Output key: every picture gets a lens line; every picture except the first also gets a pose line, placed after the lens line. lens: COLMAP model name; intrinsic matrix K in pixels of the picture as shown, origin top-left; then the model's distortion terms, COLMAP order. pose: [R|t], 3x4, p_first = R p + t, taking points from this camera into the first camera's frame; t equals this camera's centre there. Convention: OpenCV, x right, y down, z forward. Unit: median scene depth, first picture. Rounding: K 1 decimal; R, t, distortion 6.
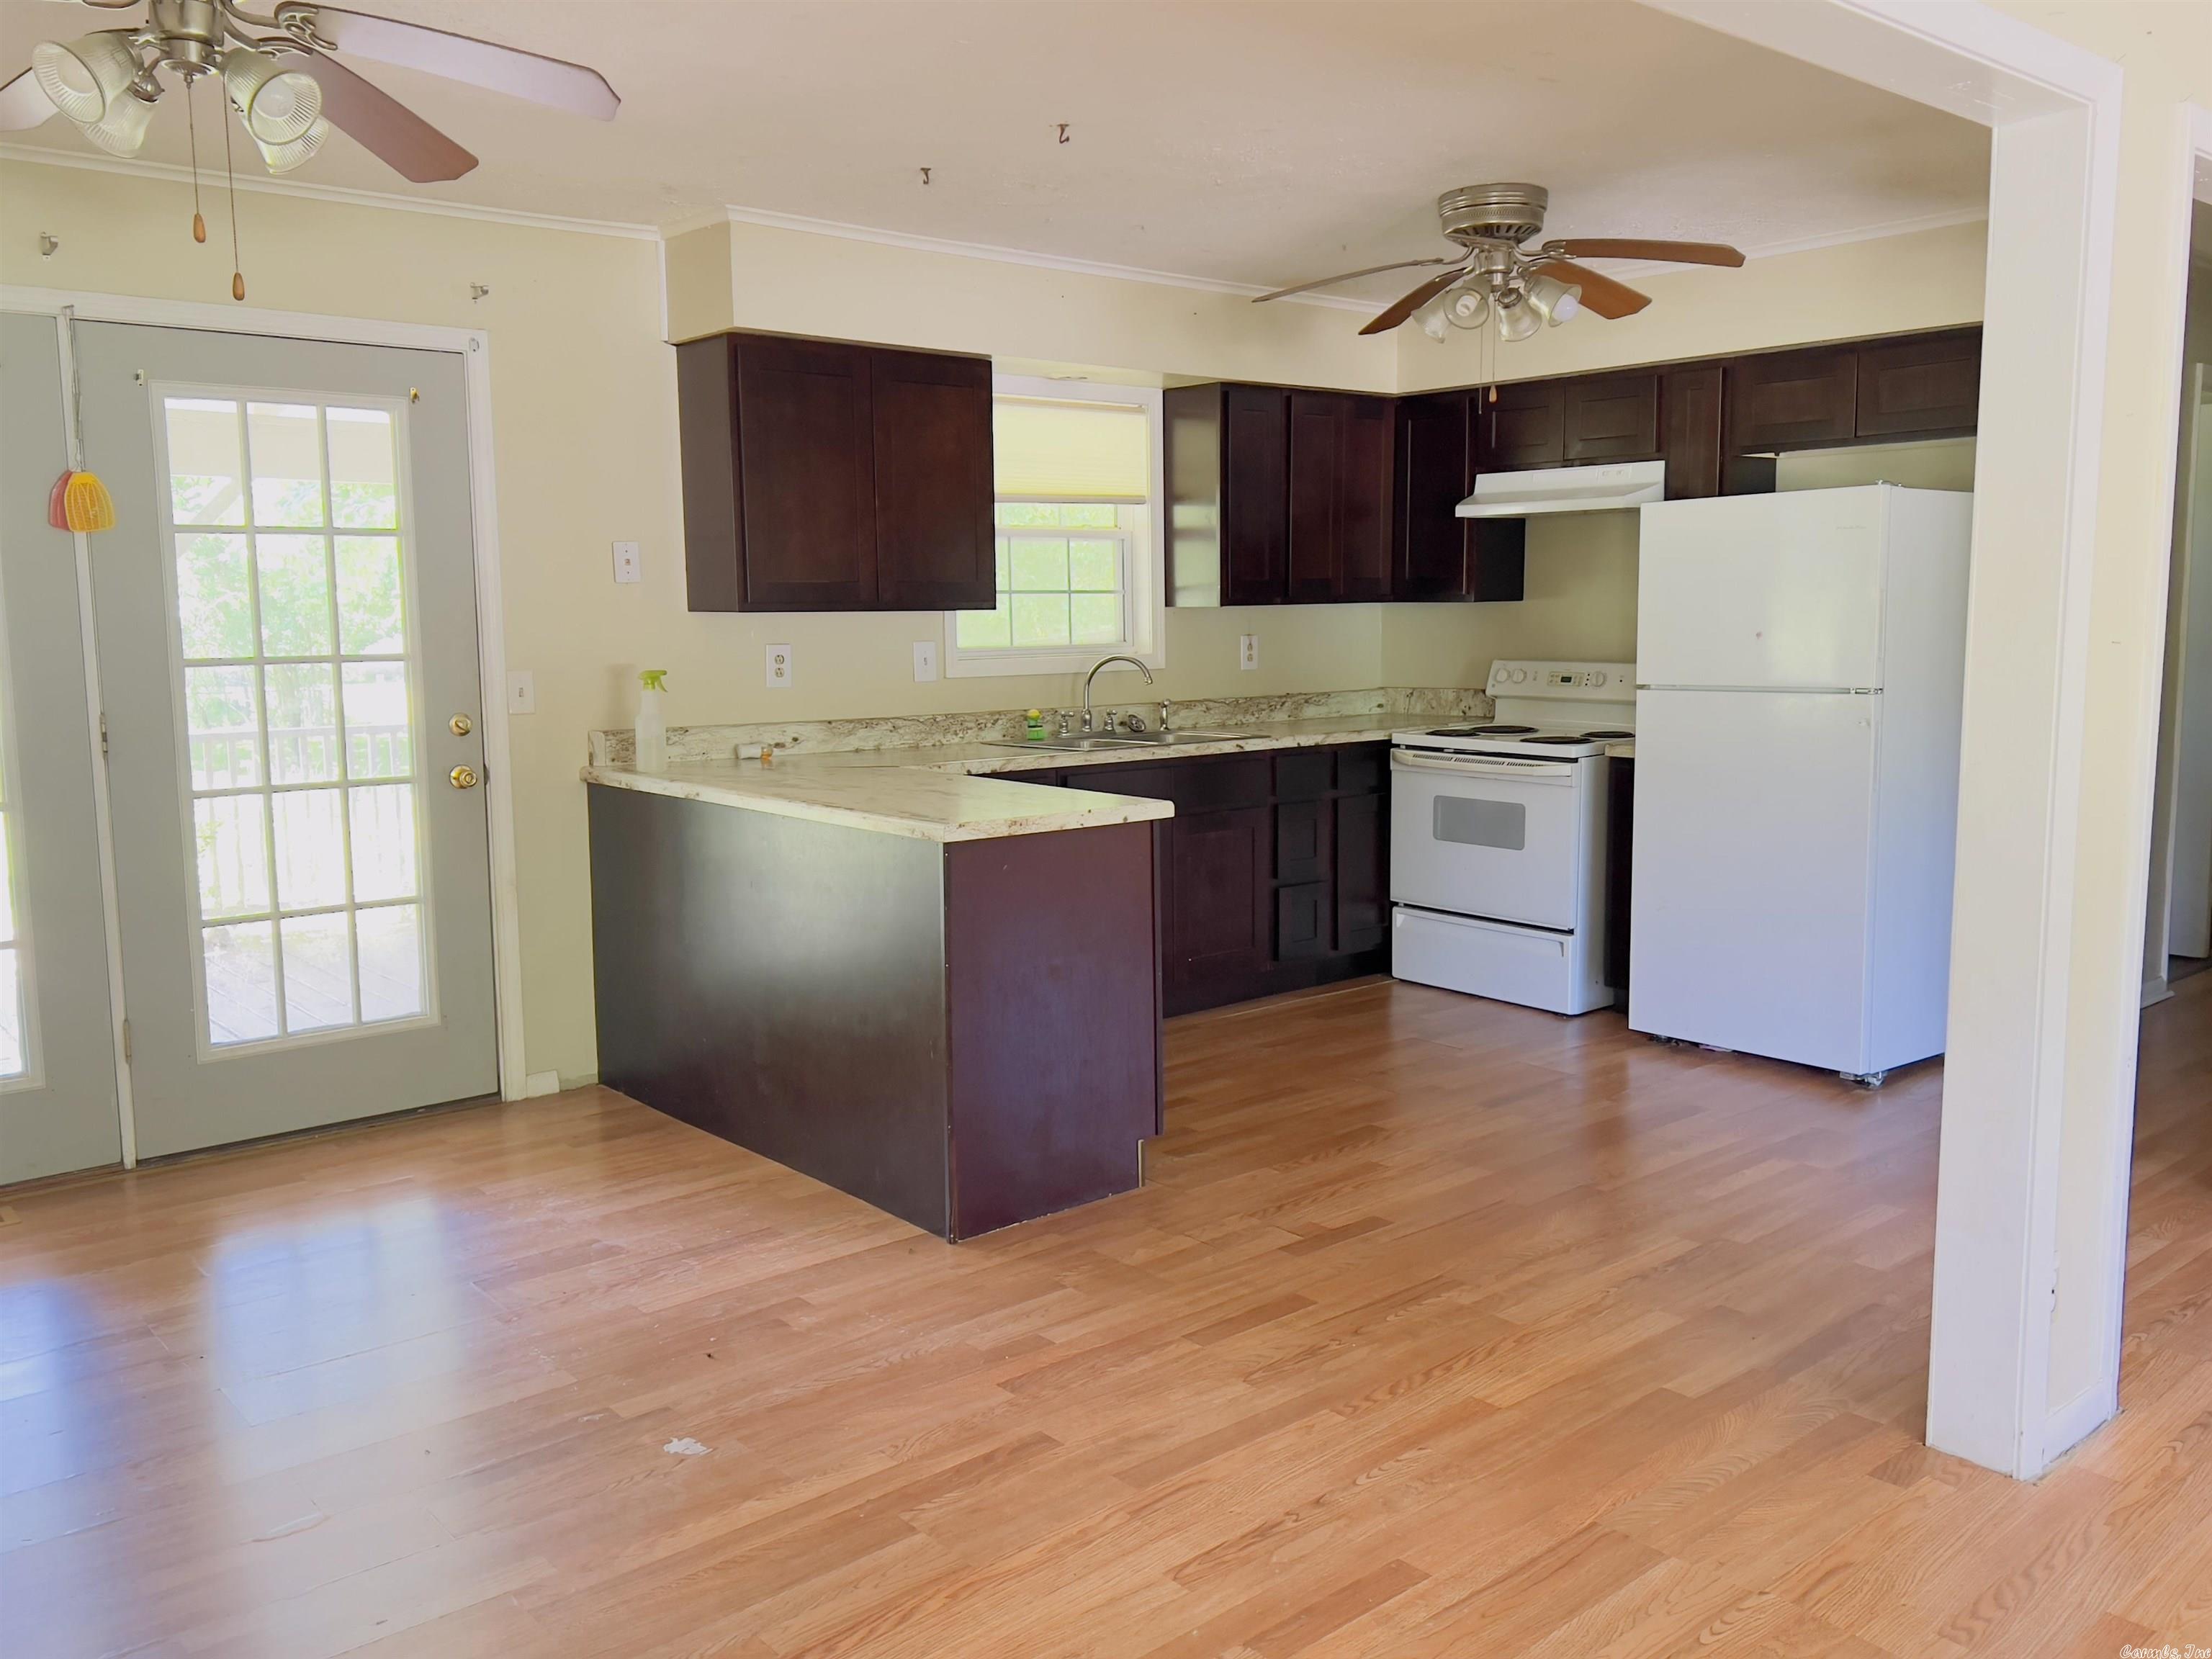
lens RADIAL K [[1759.8, 0, 1102.4], [0, 1759.8, 819.2], [0, 0, 1]] dist [0.112497, -0.158765]
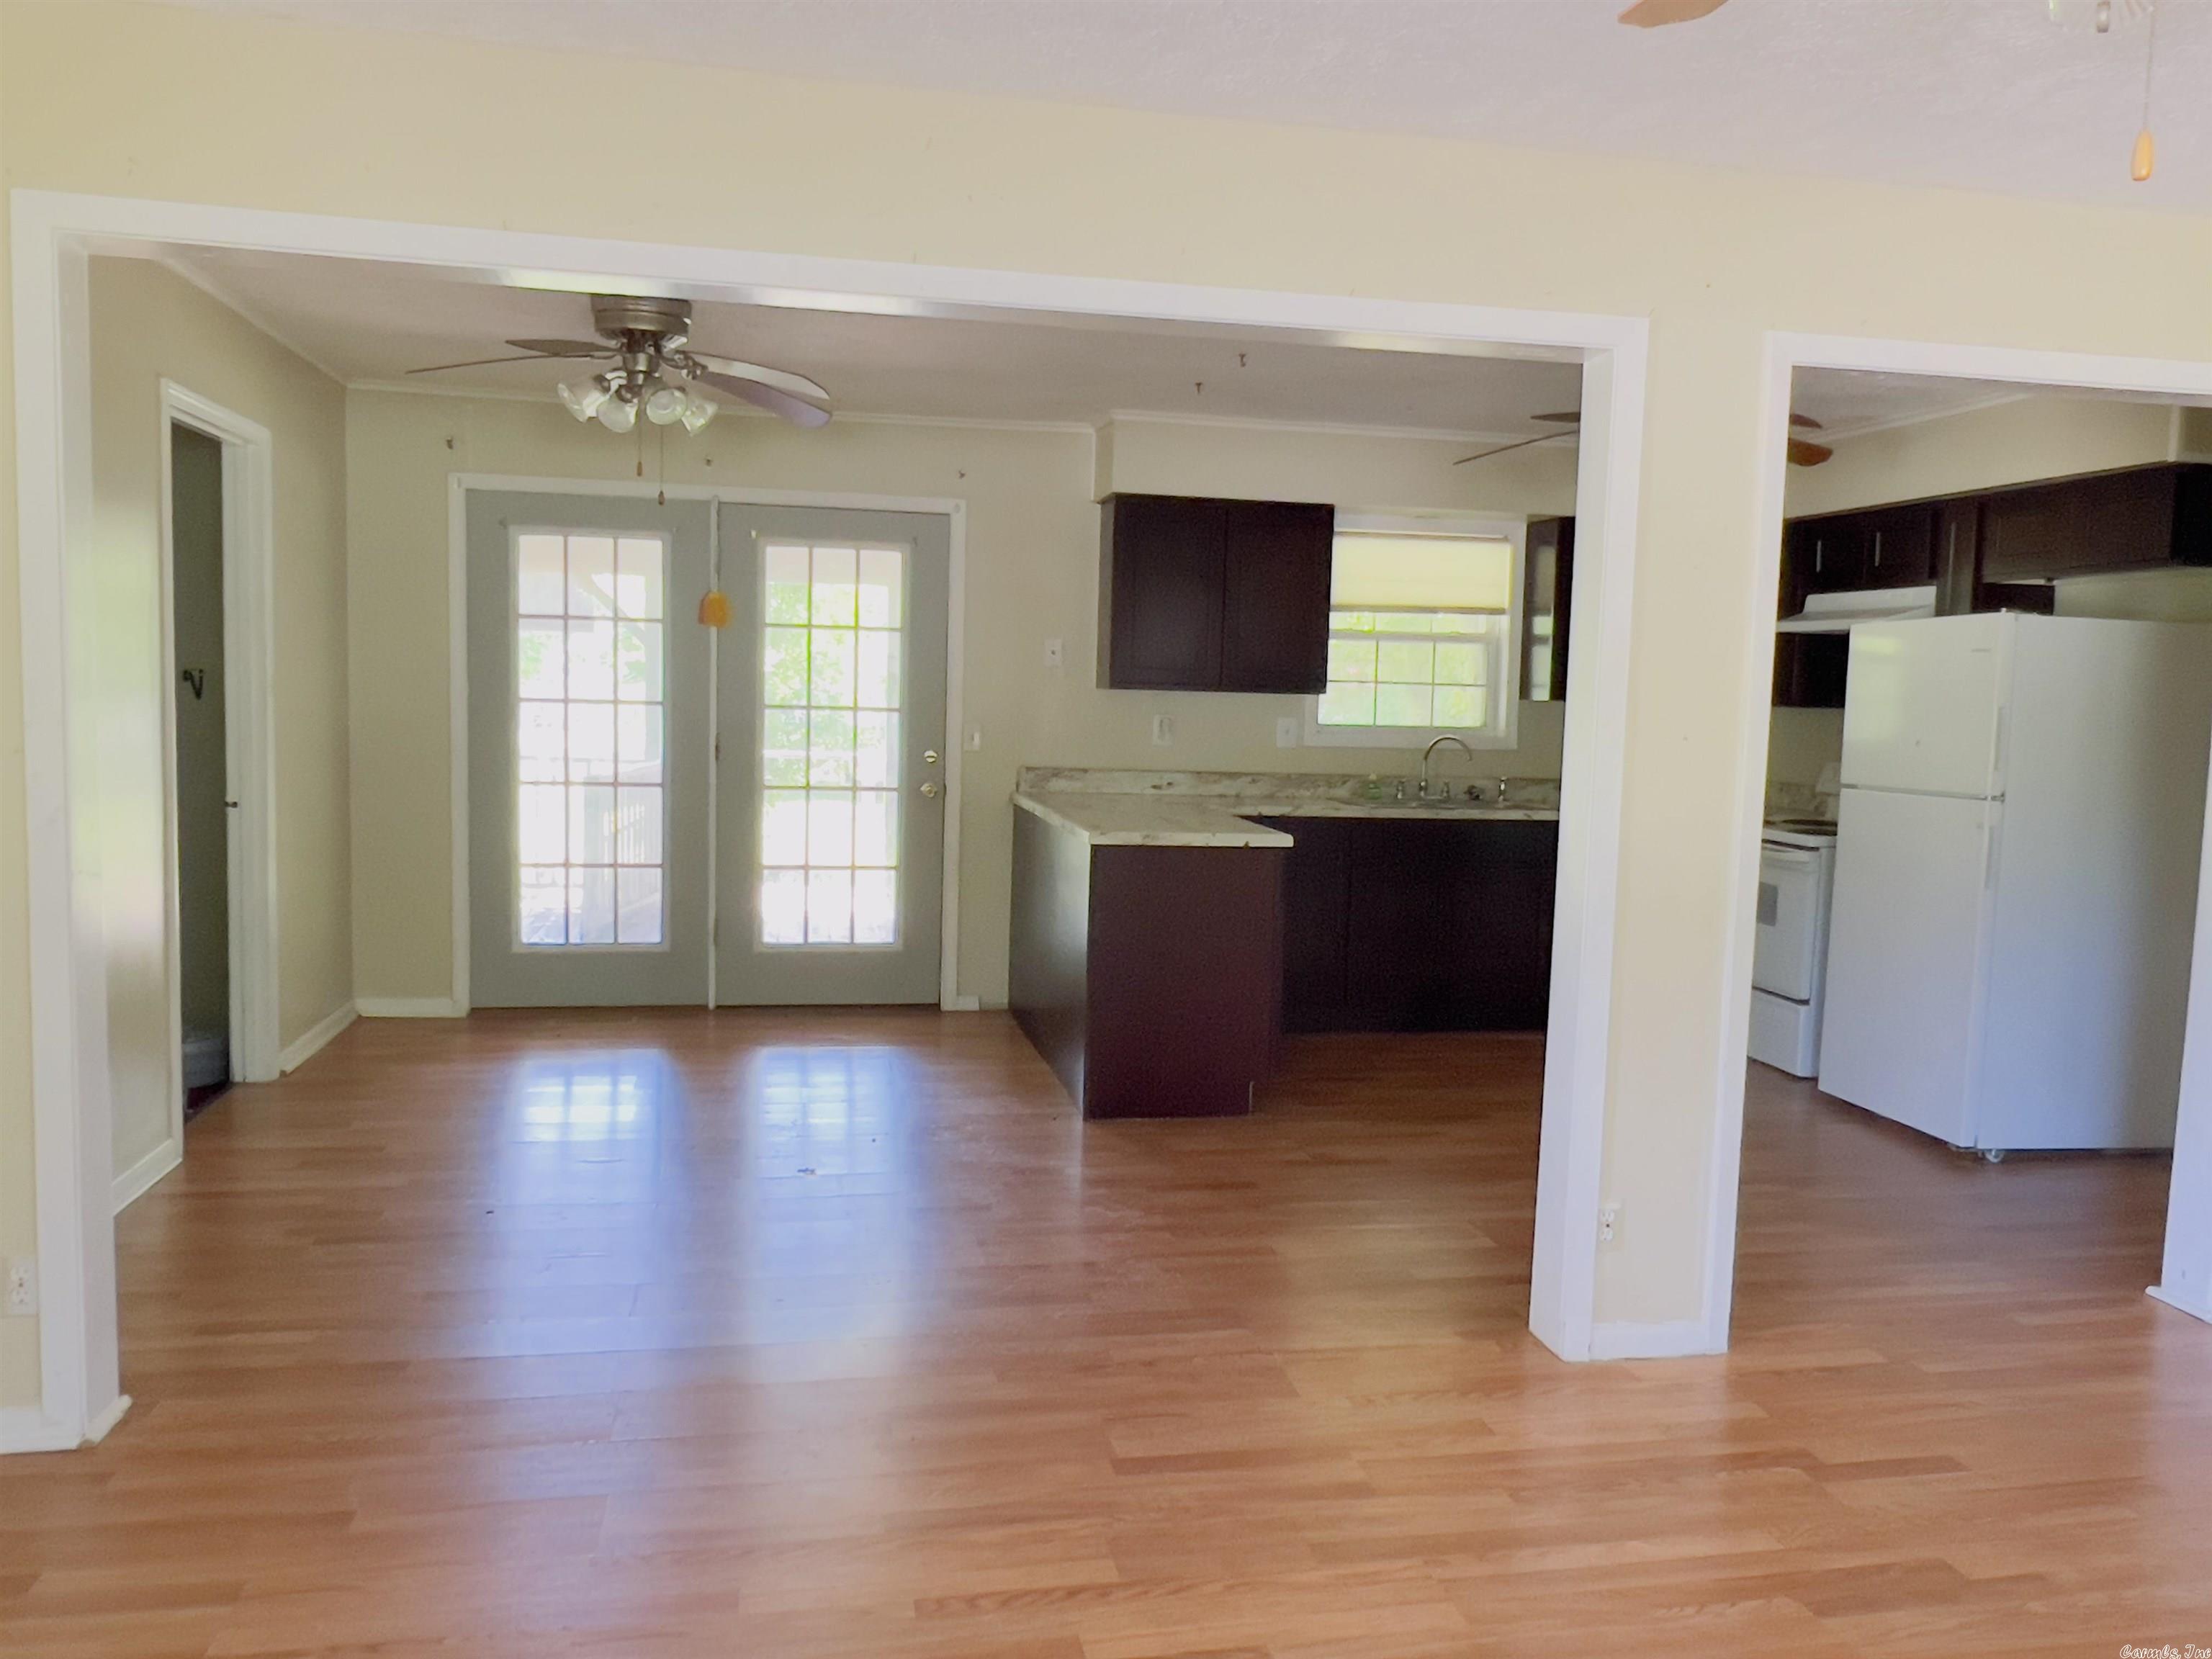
lens RADIAL K [[1640.2, 0, 1112.1], [0, 1640.2, 838.9], [0, 0, 1]] dist [-0.002523, 0.000143]
pose [[0.874061, 0.079544, -0.479260, 0.391314], [-0.095679, 0.995369, -0.009292, 0.013358], [0.476301, 0.053977, 0.877624, -0.128702]]
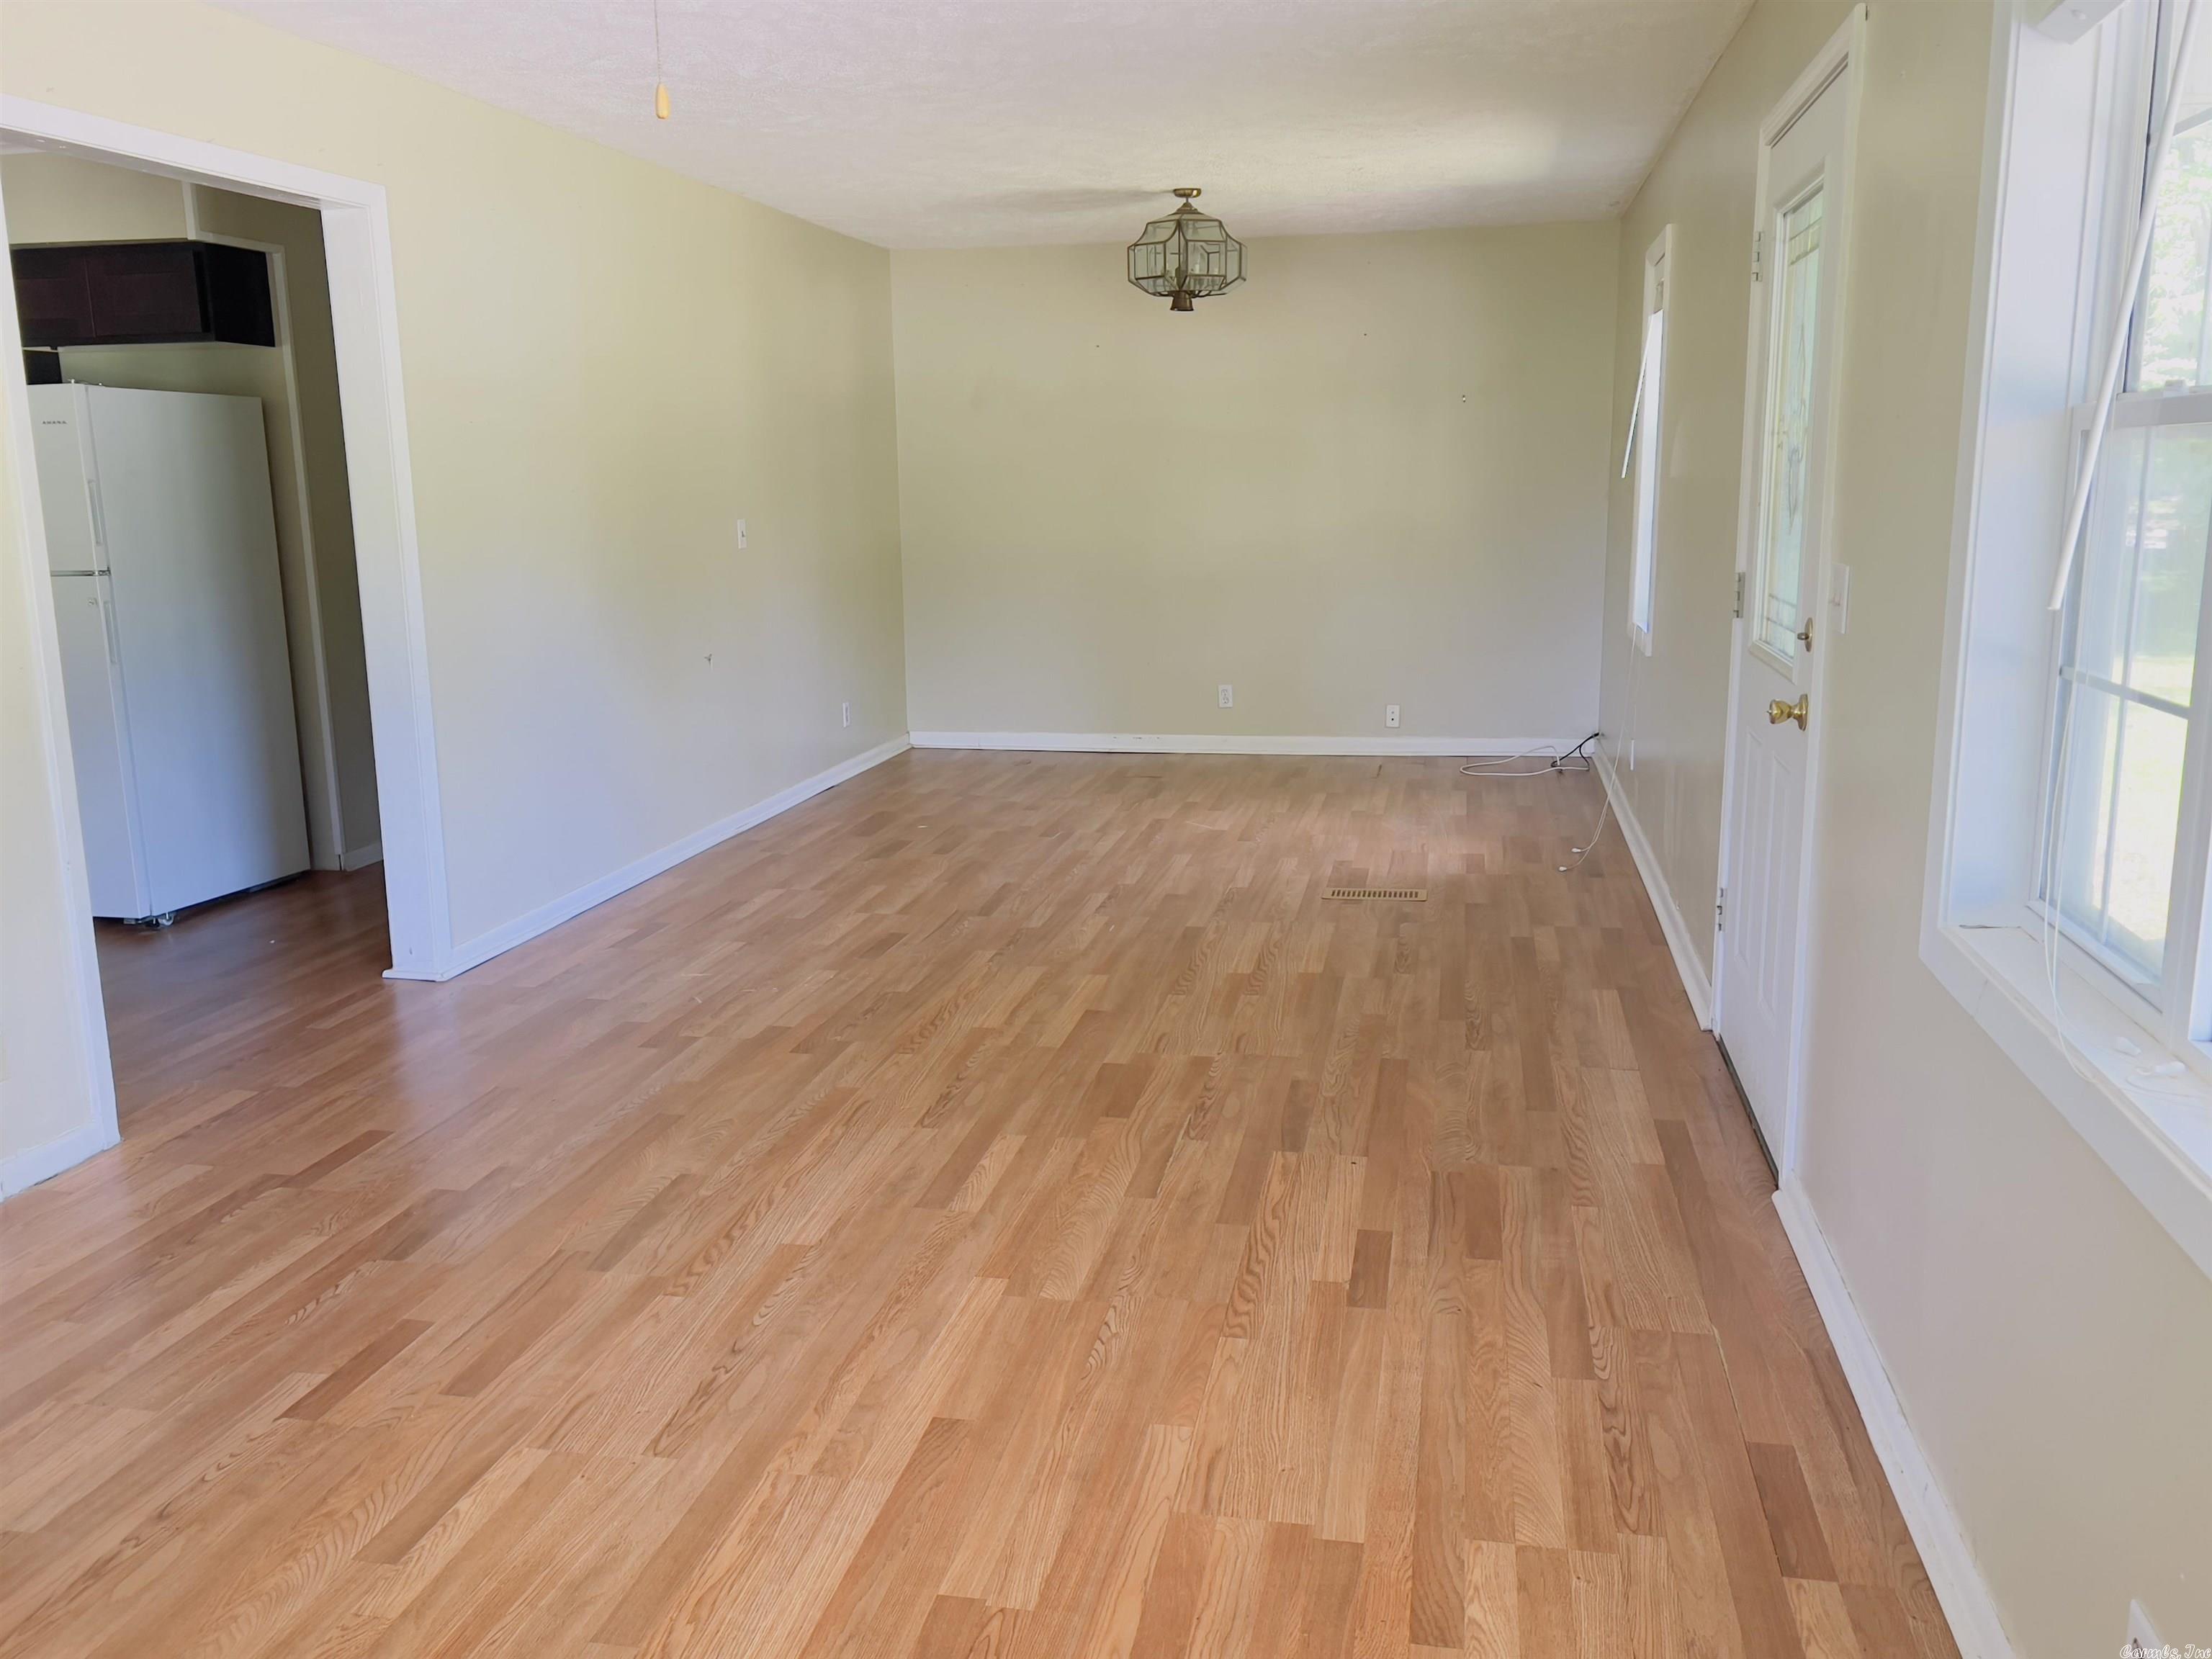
lens RADIAL K [[1759.8, 0, 1102.4], [0, 1759.8, 819.2], [0, 0, 1]] dist [0.112497, -0.158765]
pose [[0.788656, -0.119669, 0.603076, 0.205447], [0.080288, 0.992521, 0.091951, 0.024492], [-0.609570, -0.024098, 0.792366, -0.231985]]
